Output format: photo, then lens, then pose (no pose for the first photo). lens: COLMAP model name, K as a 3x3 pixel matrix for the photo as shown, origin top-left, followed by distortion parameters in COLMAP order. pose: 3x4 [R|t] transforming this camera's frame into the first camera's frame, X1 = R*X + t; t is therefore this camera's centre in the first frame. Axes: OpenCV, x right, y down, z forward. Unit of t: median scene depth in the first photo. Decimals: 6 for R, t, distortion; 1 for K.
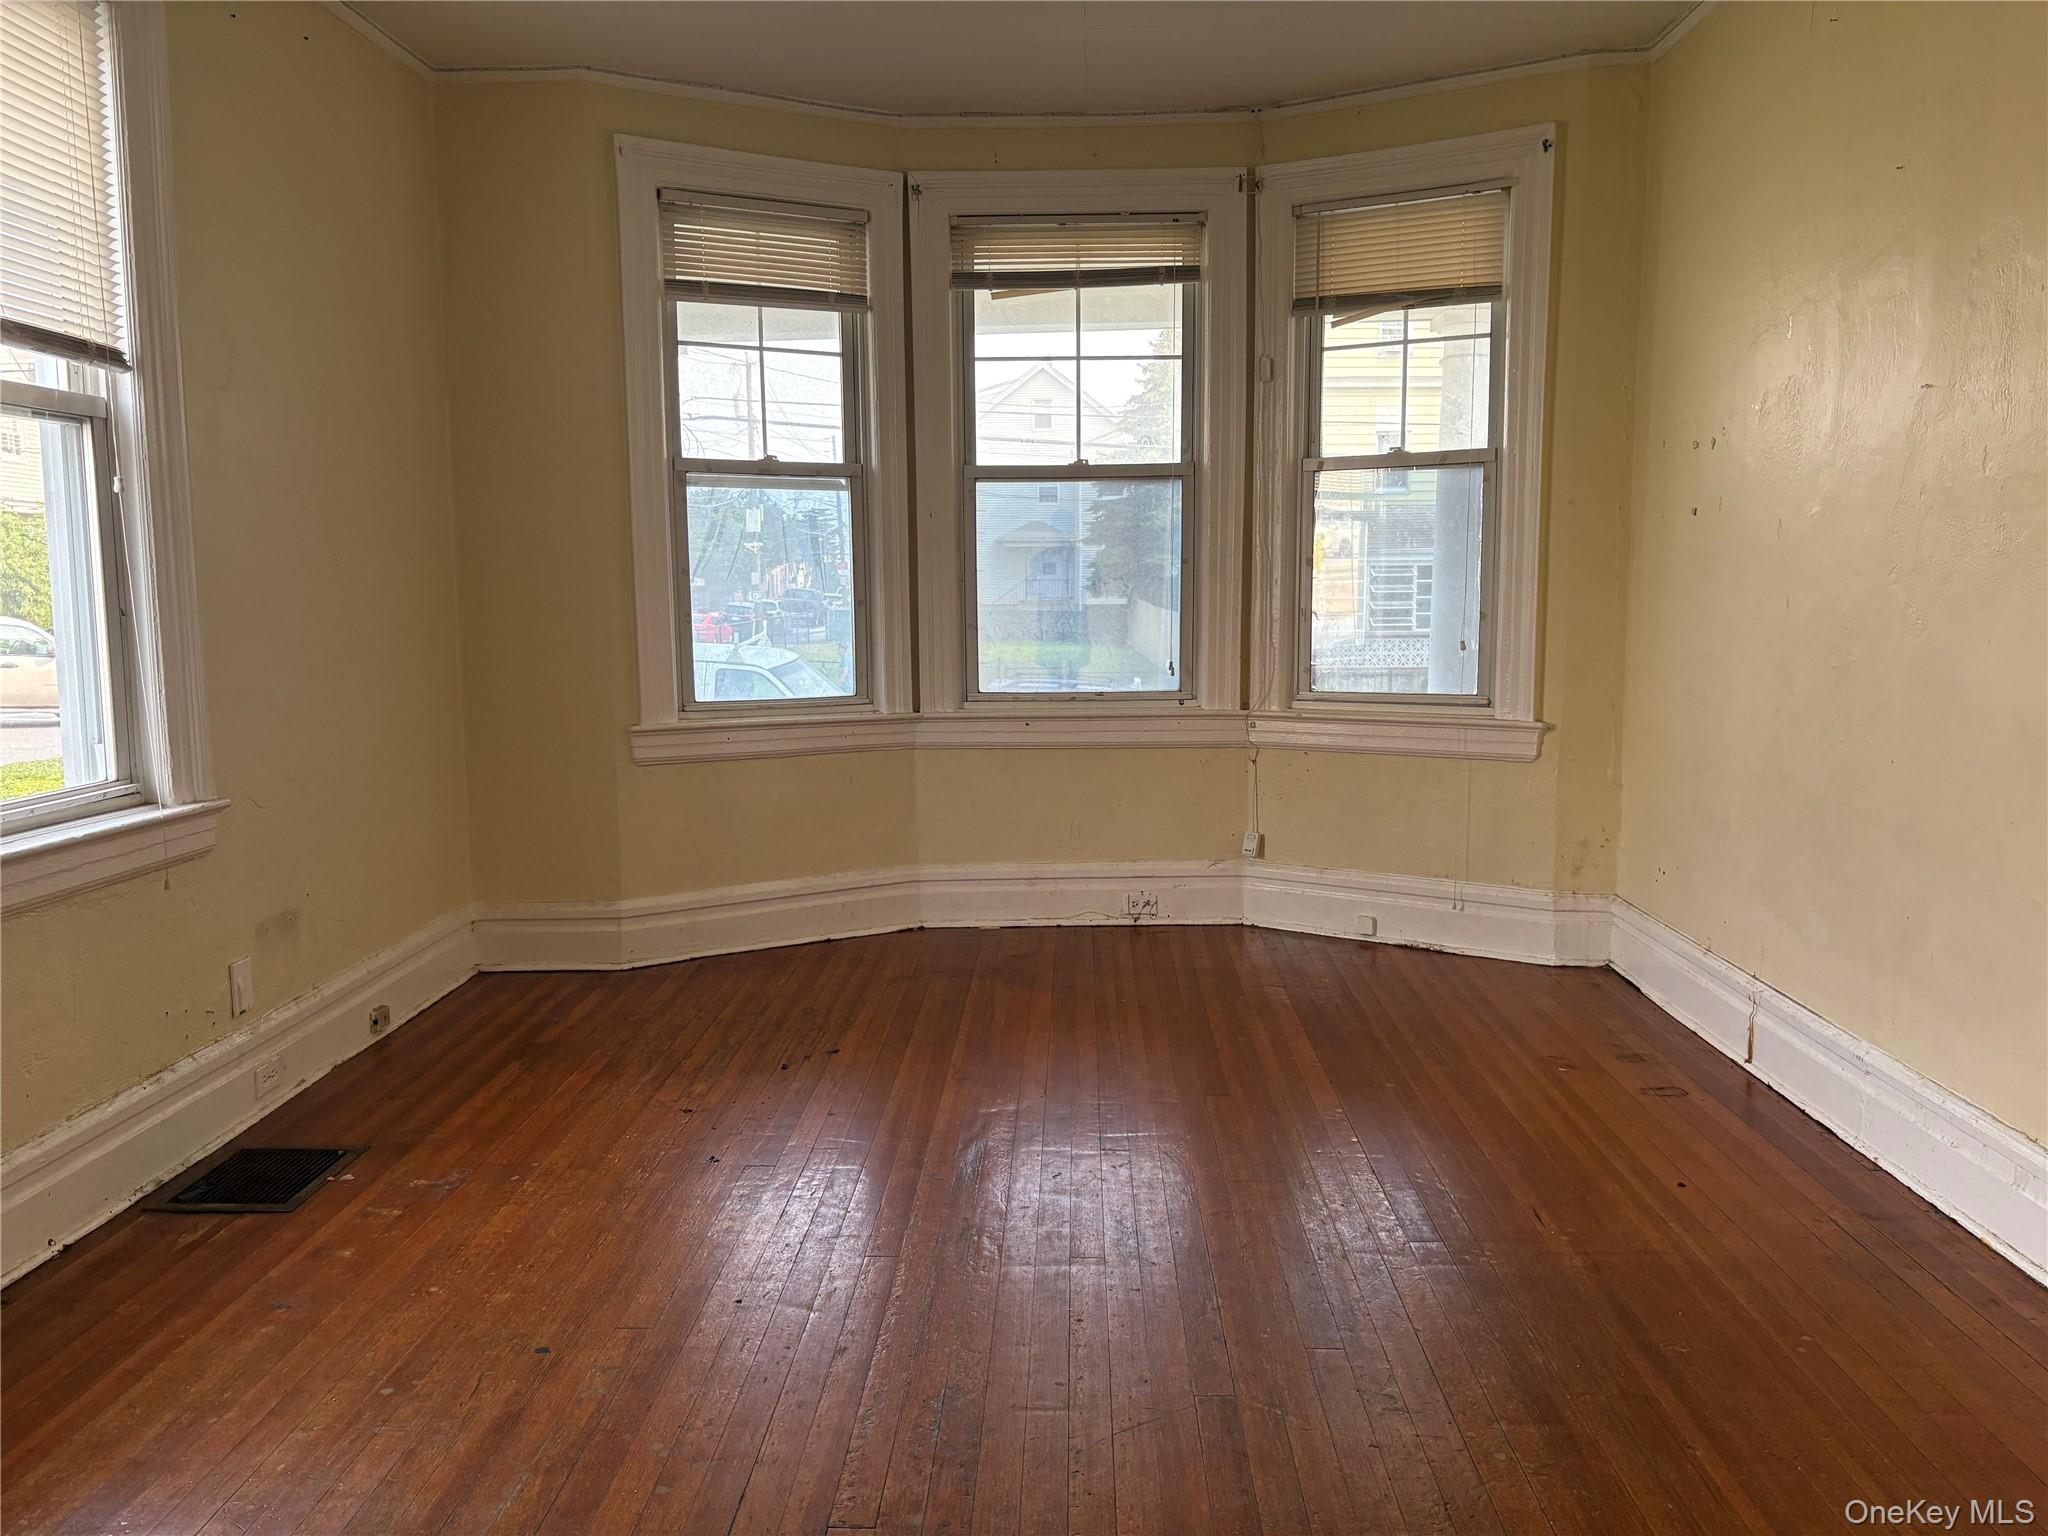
lens RADIAL K [[1550.0, 0, 1029.7], [0, 1550.0, 777.8], [0, 0, 1]] dist [0.027245, -0.003794]
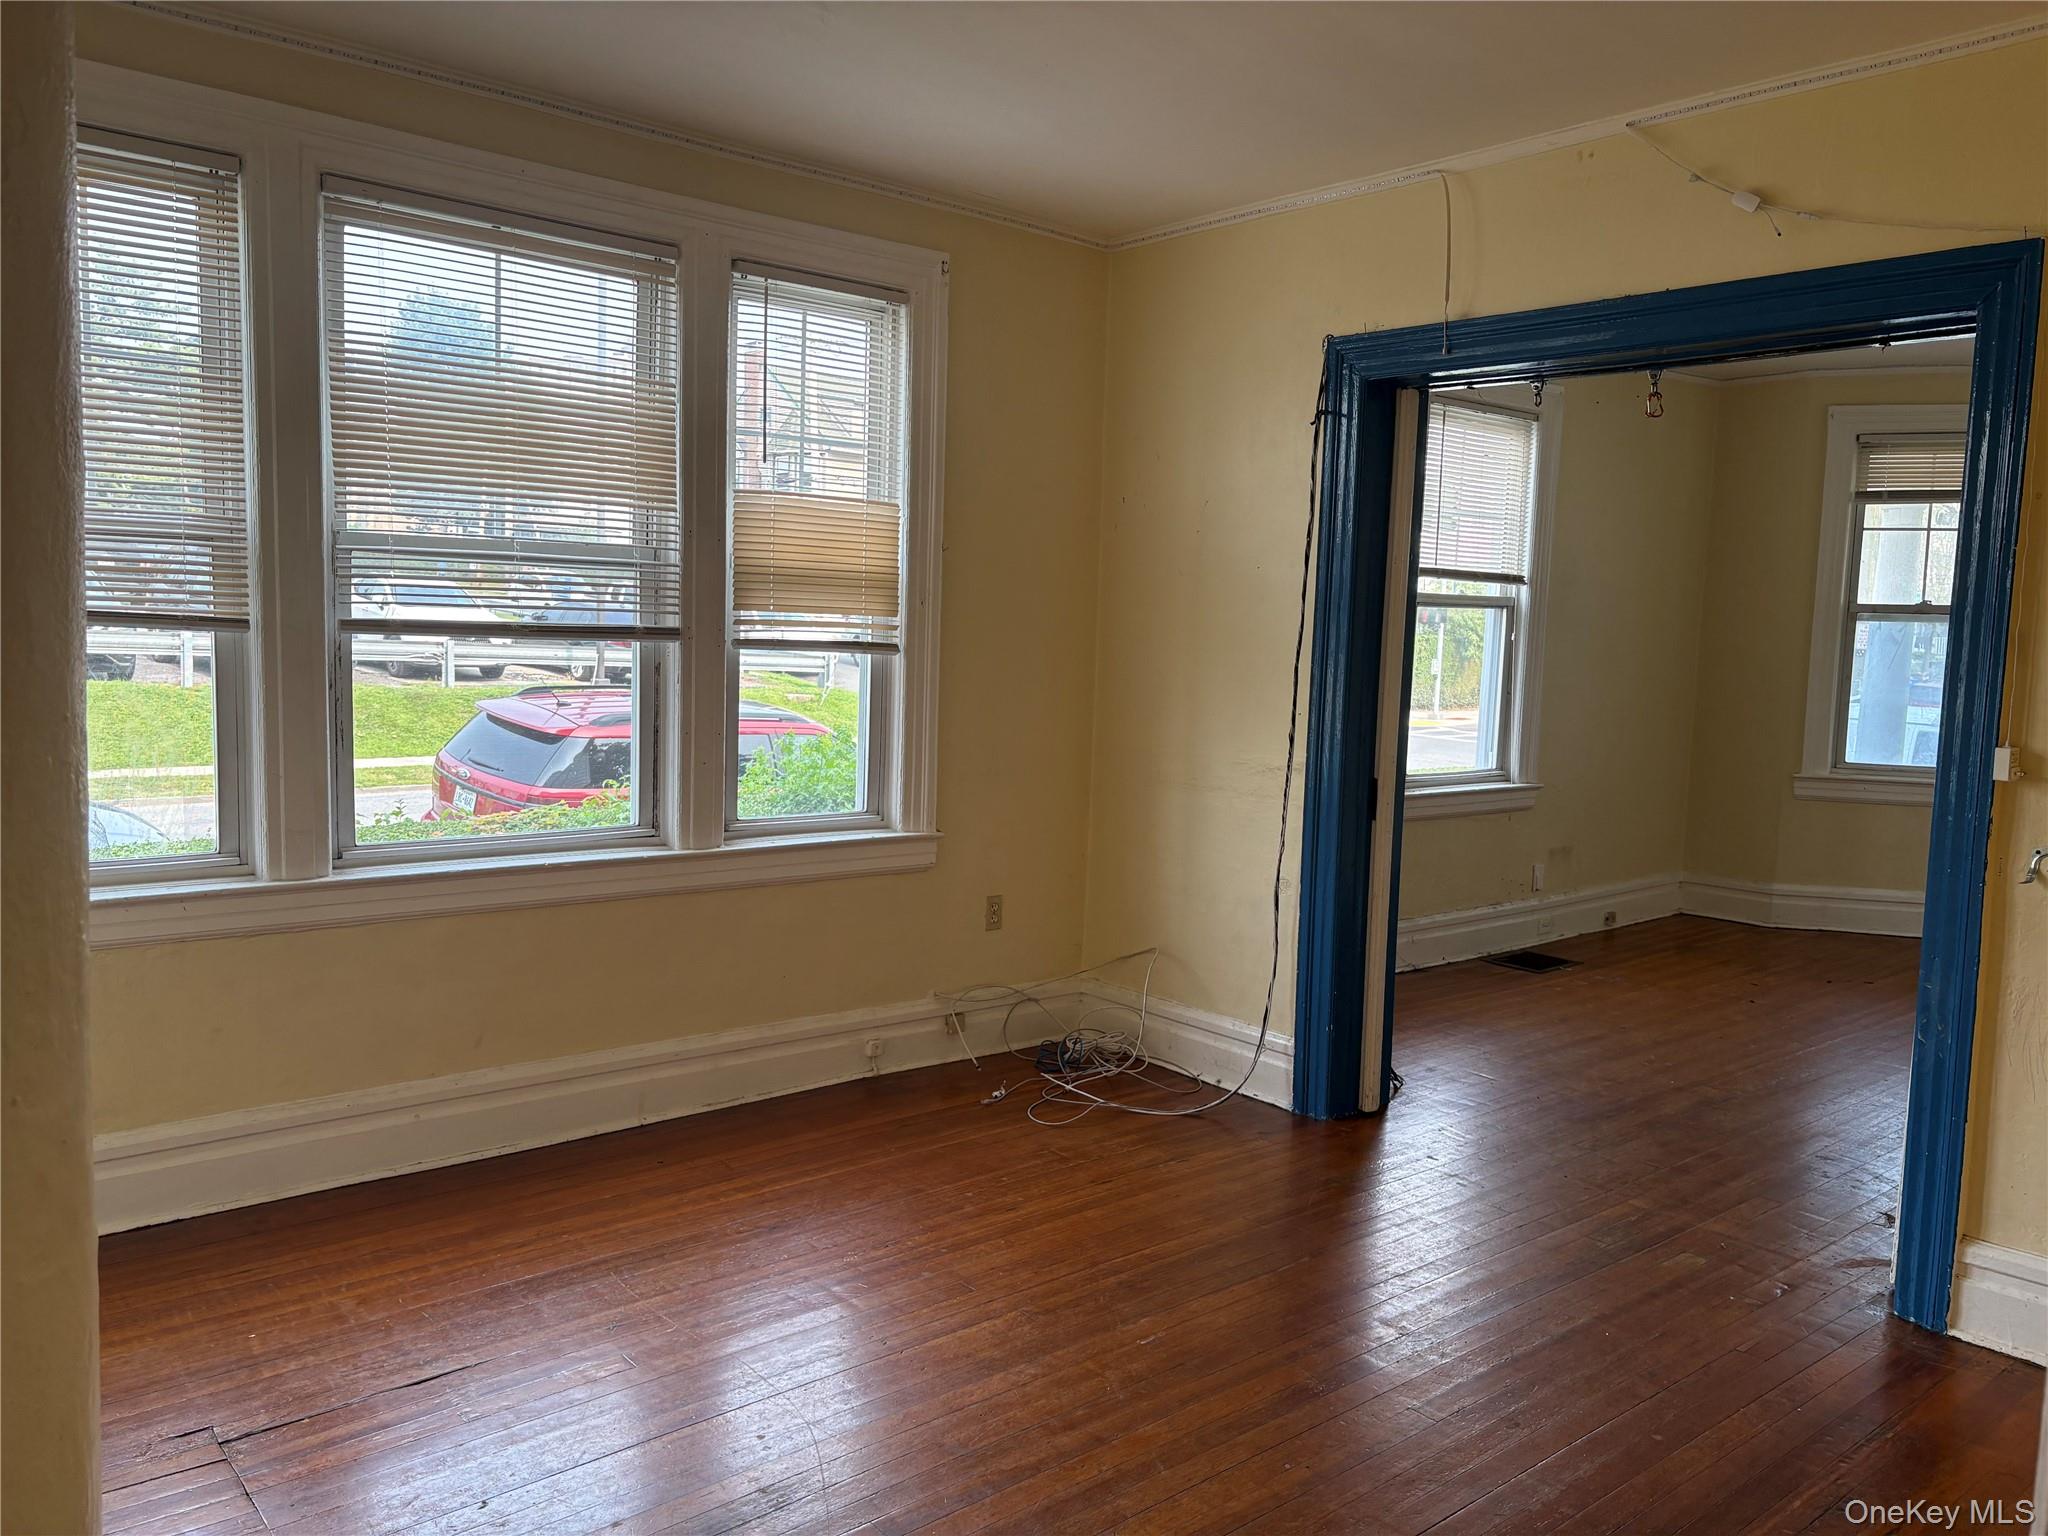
lens RADIAL K [[1550.0, 0, 1024.0], [0, 1550.0, 774.9], [0, 0, 1]] dist [0.027245, -0.003794]
pose [[0.661848, 0.100586, -0.742859, 0.416707], [-0.123882, 0.992008, 0.023950, 0.027903], [0.739331, 0.076175, 0.669019, -0.659615]]
